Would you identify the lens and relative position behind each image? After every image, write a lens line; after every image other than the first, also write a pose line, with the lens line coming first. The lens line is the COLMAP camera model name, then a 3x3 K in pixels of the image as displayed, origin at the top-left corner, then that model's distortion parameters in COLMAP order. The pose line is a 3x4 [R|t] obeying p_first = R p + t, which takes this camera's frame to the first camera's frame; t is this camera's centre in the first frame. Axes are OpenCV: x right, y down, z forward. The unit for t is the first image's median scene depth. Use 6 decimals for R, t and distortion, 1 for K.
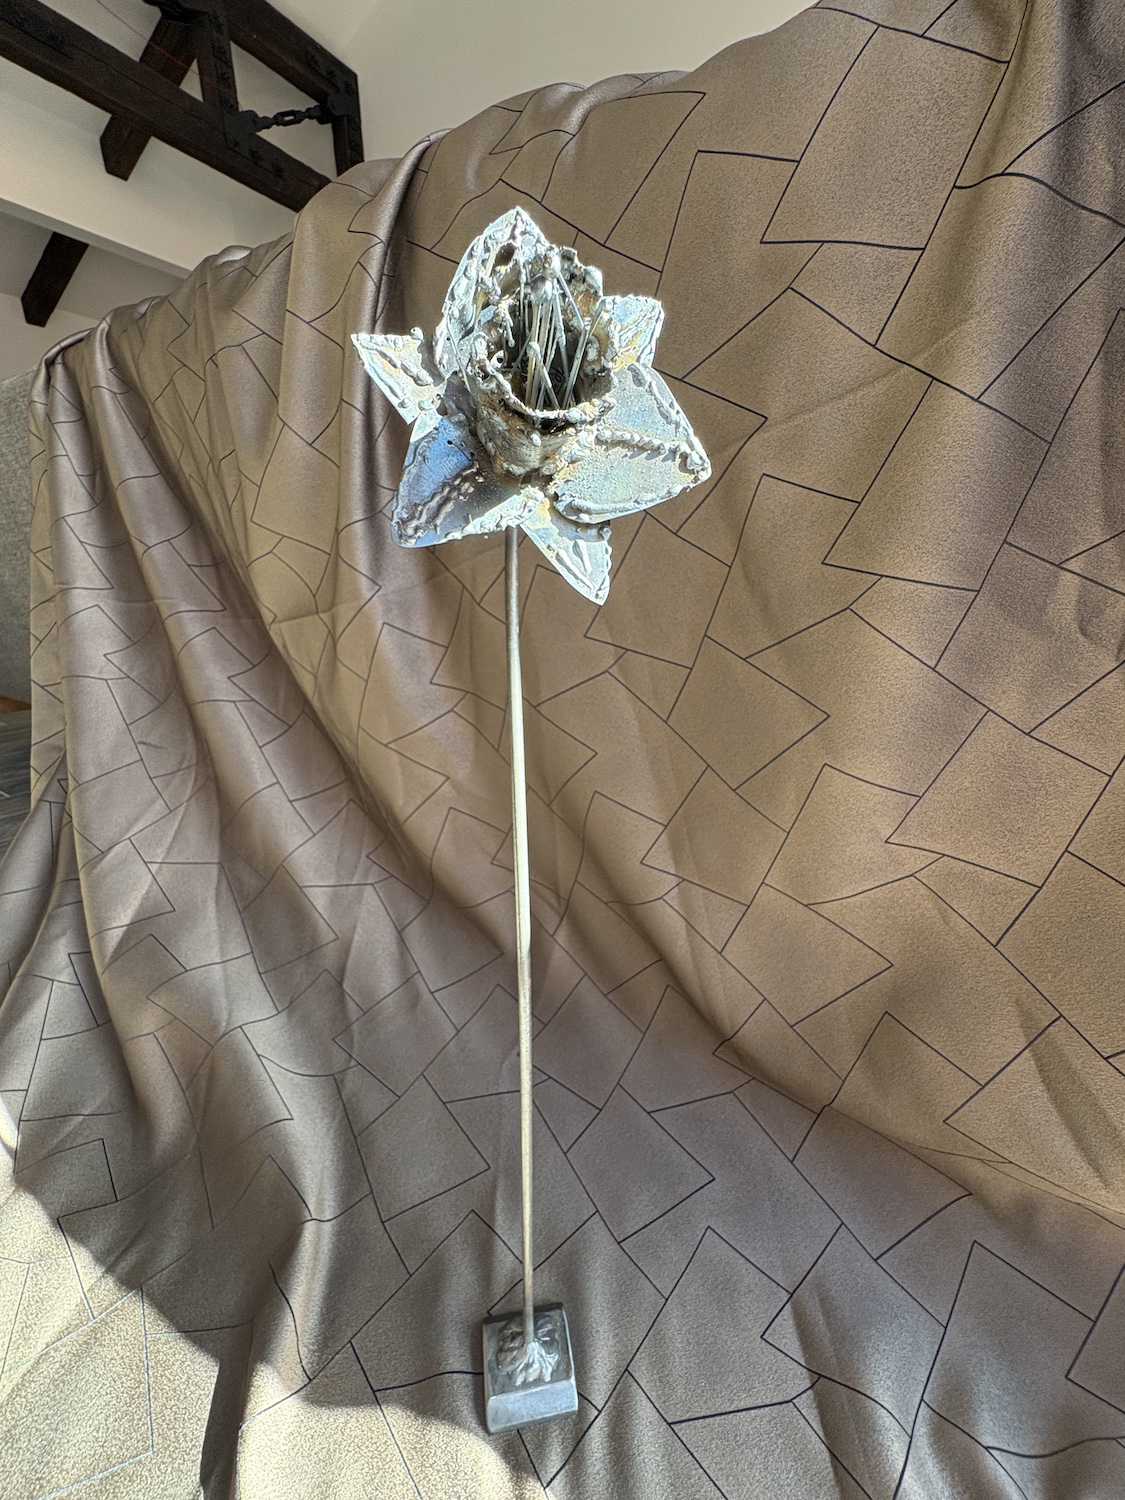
lens RADIAL K [[602.5, 0, 562.5], [0, 602.5, 750.0], [0, 0, 1]] dist [-0.000017, 0.000042]
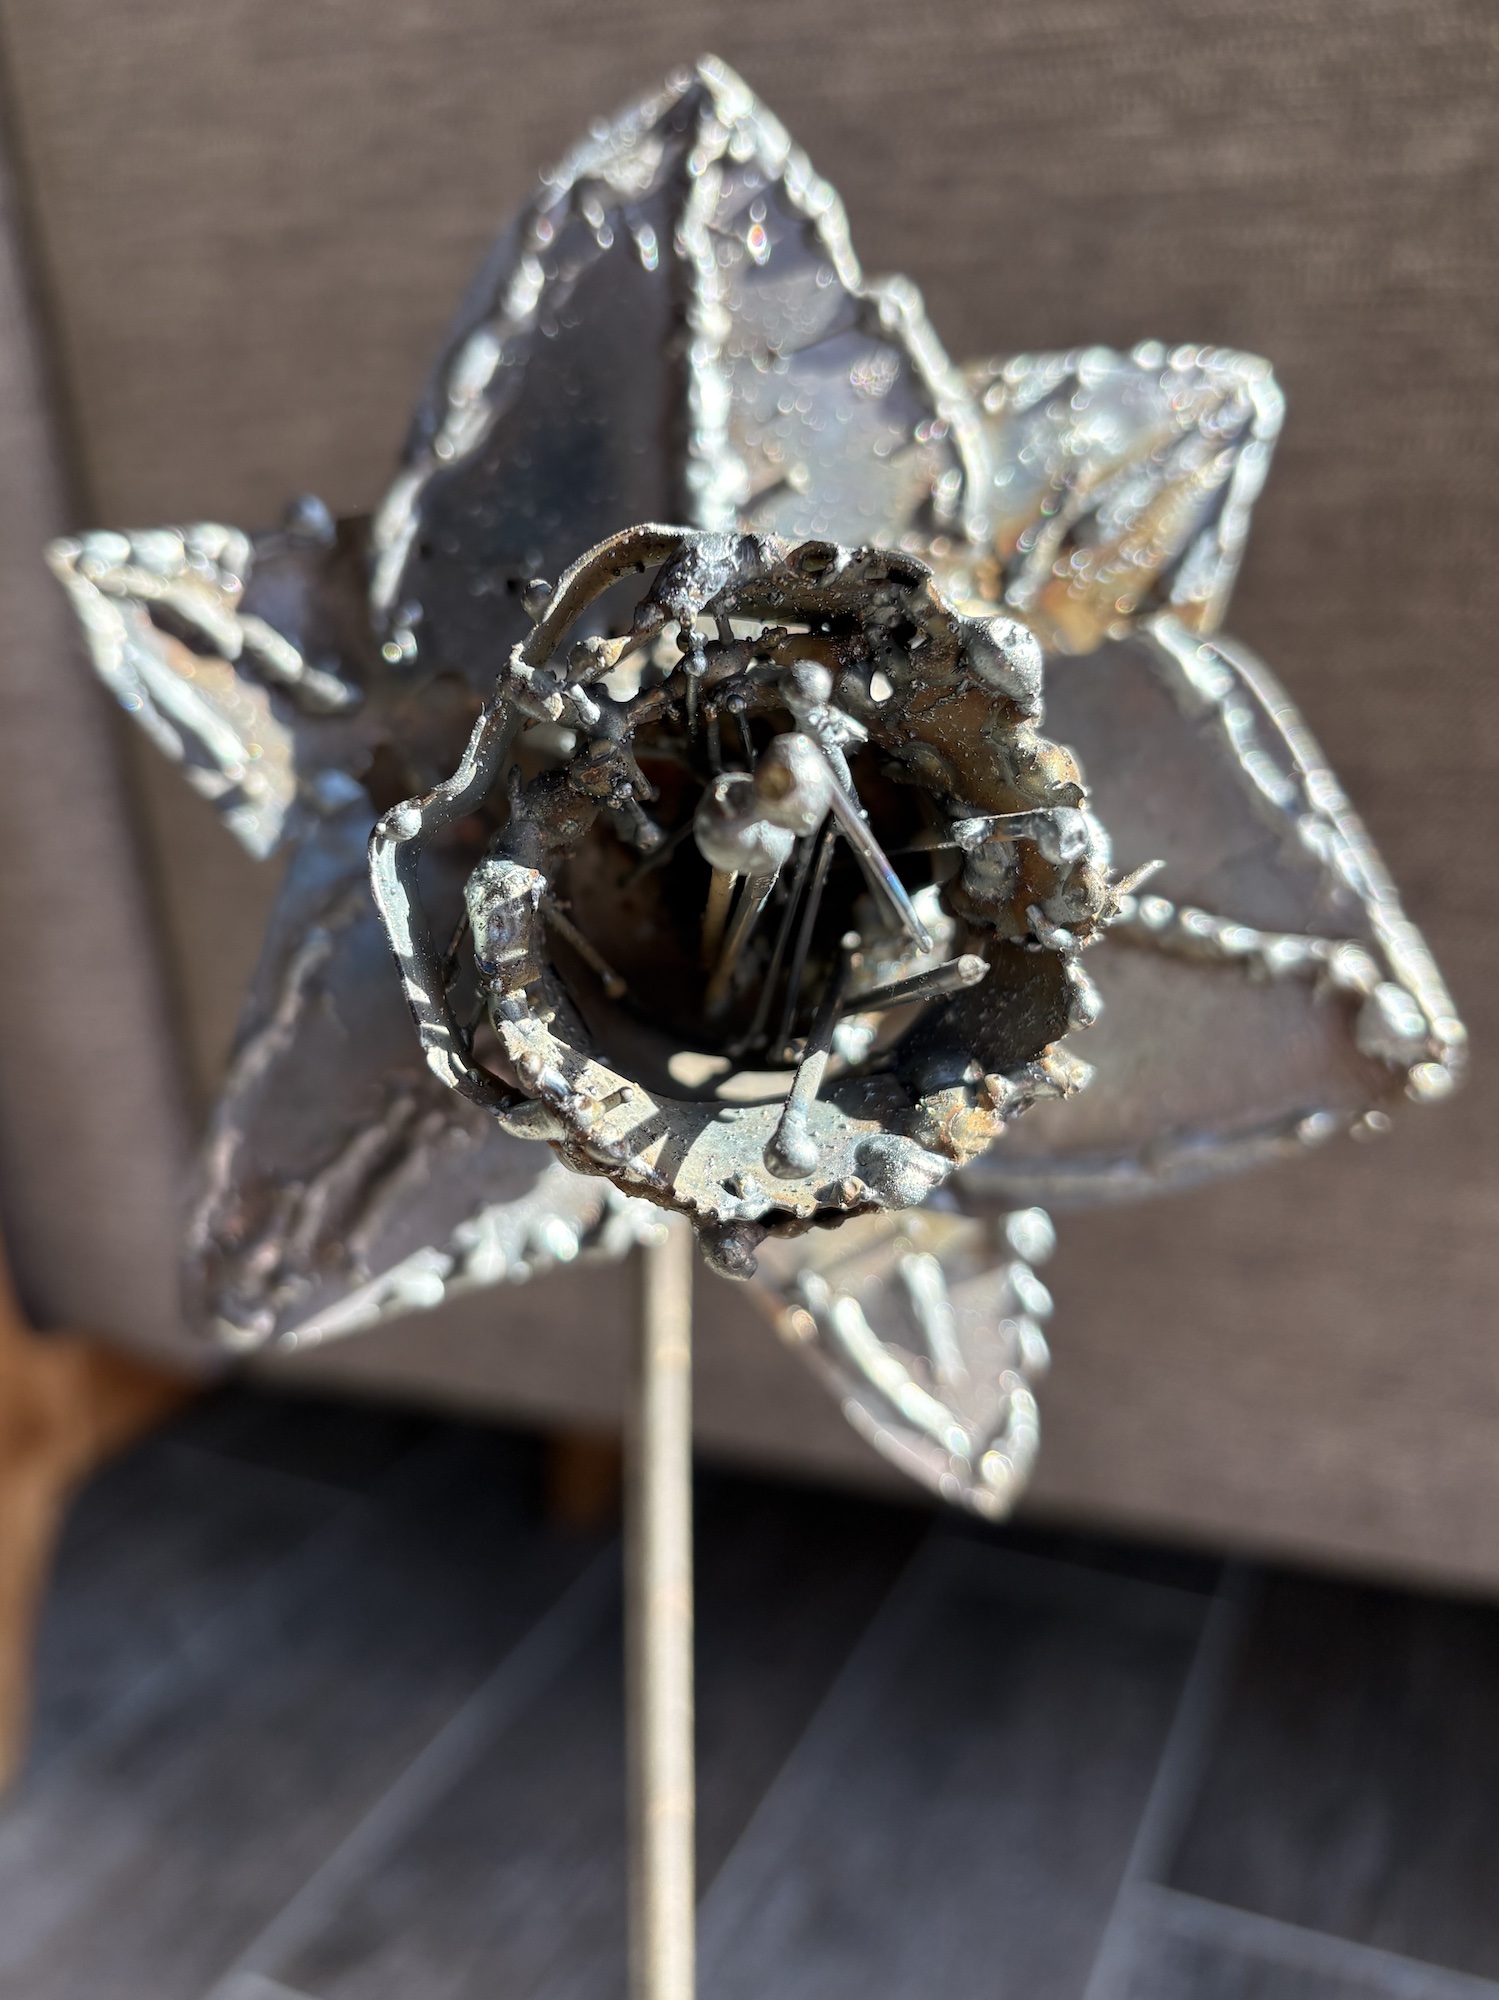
lens RADIAL K [[1532.9, 0, 751.9], [0, 1532.9, 989.1], [0, 0, 1]] dist [-0.000065, -0.042869]
pose [[0.995409, 0.033583, -0.089624, 0.014637], [-0.035179, 0.999248, -0.016294, -0.477426], [0.089010, 0.019373, 0.995842, 0.356374]]
